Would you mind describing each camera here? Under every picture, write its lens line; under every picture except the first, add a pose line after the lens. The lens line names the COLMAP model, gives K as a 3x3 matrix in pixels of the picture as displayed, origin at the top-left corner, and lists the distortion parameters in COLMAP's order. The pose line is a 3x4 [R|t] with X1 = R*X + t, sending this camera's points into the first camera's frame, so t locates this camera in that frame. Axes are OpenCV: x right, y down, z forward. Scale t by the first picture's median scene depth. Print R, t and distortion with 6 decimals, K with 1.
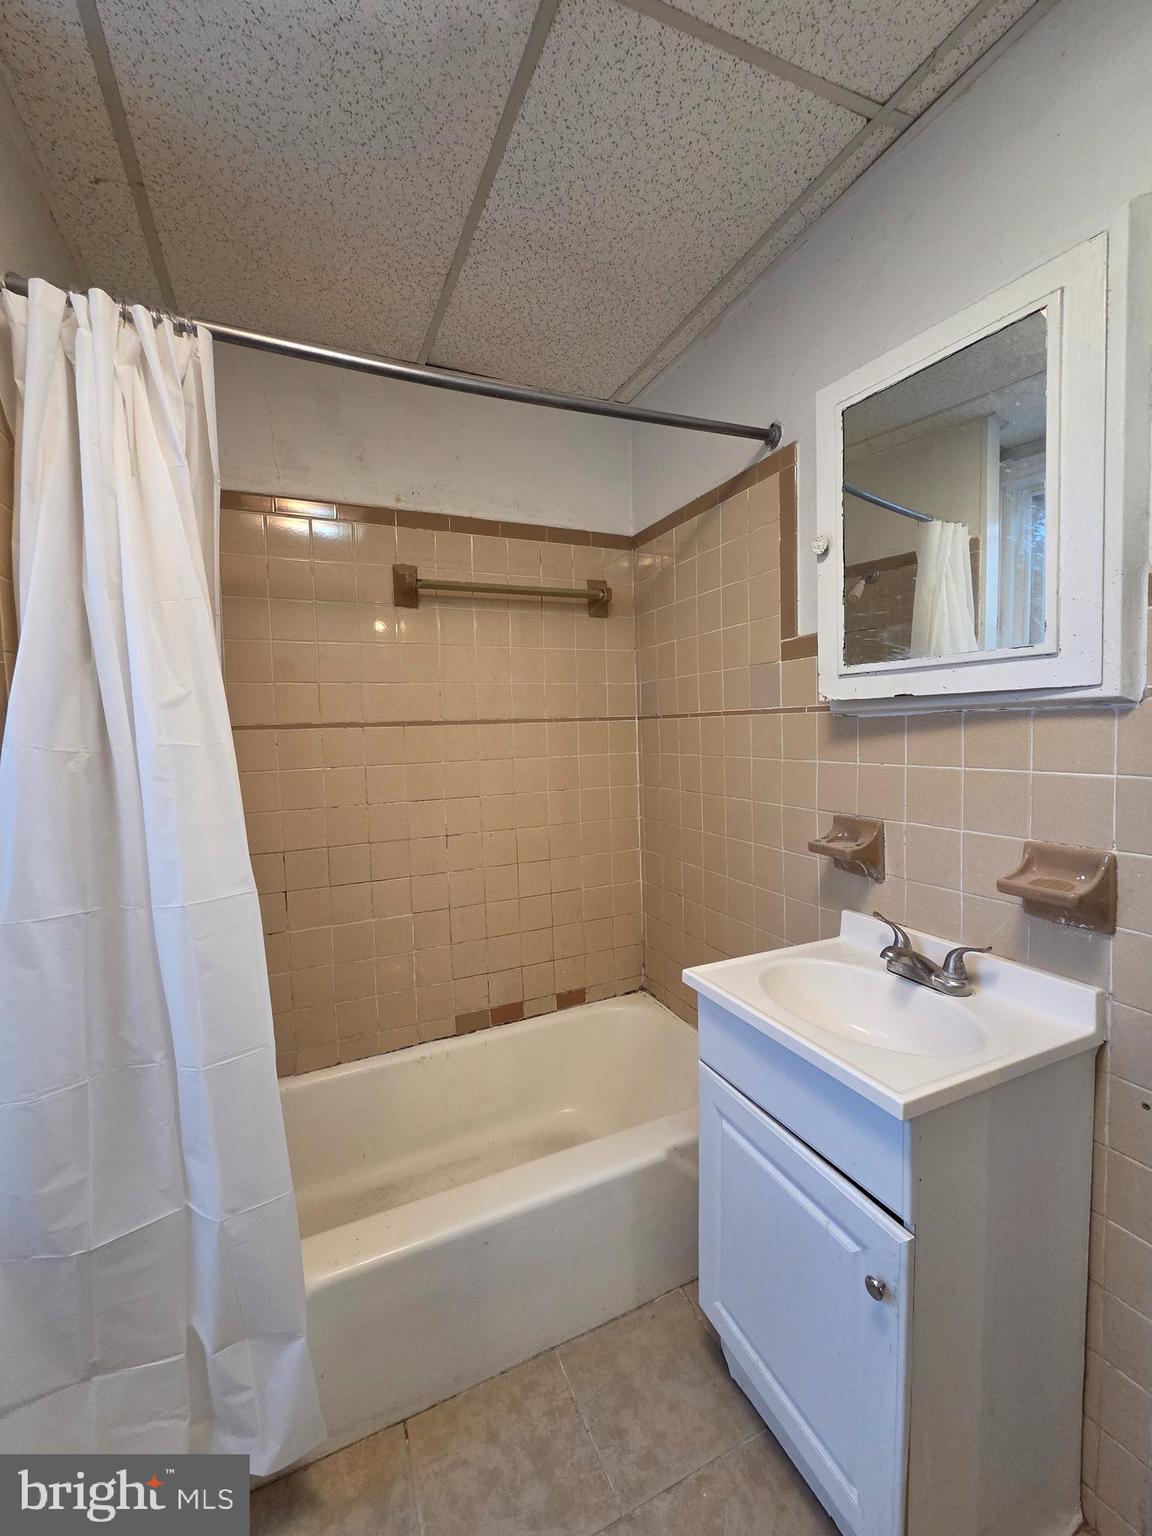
lens RADIAL K [[622.2, 0, 575.7], [0, 622.2, 765.8], [0, 0, 1]] dist [-0.000298, -0.000051]
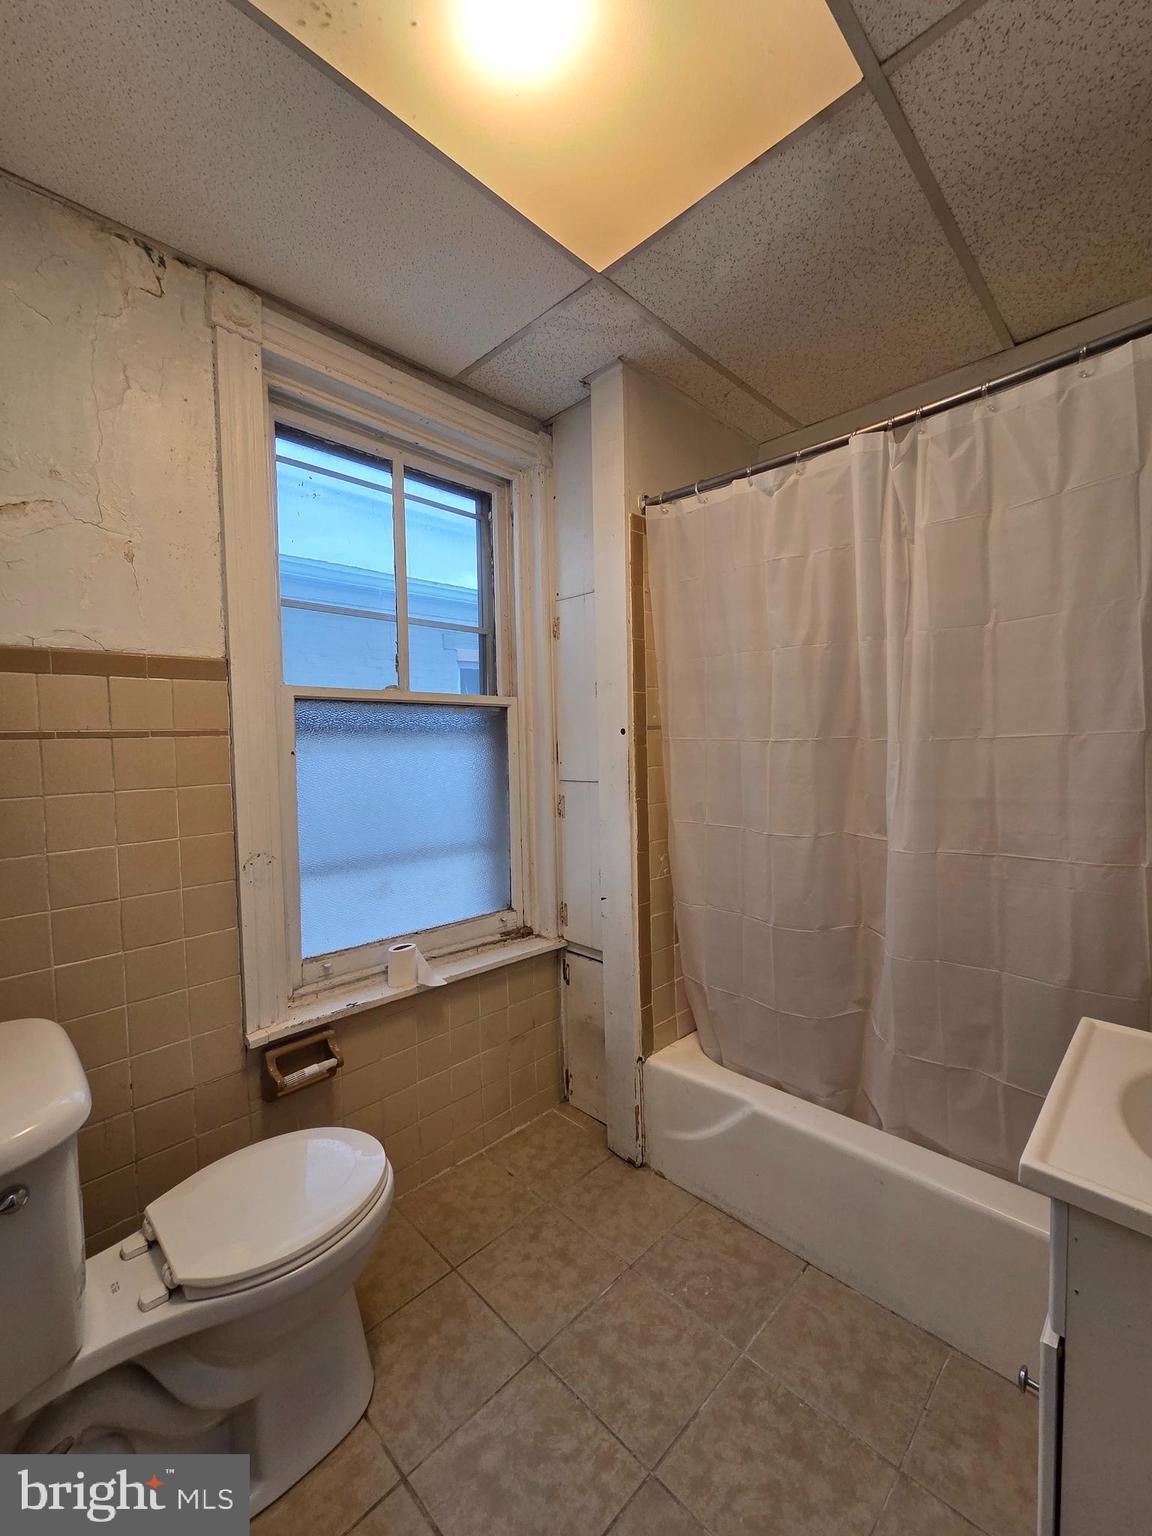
lens RADIAL K [[622.2, 0, 577.7], [0, 622.2, 769.1], [0, 0, 1]] dist [-0.000298, -0.000051]
pose [[0.352780, 0.067266, -0.933285, 0.709950], [-0.051125, 0.997308, 0.052556, -0.010565], [0.934309, 0.029174, 0.355269, 0.067656]]
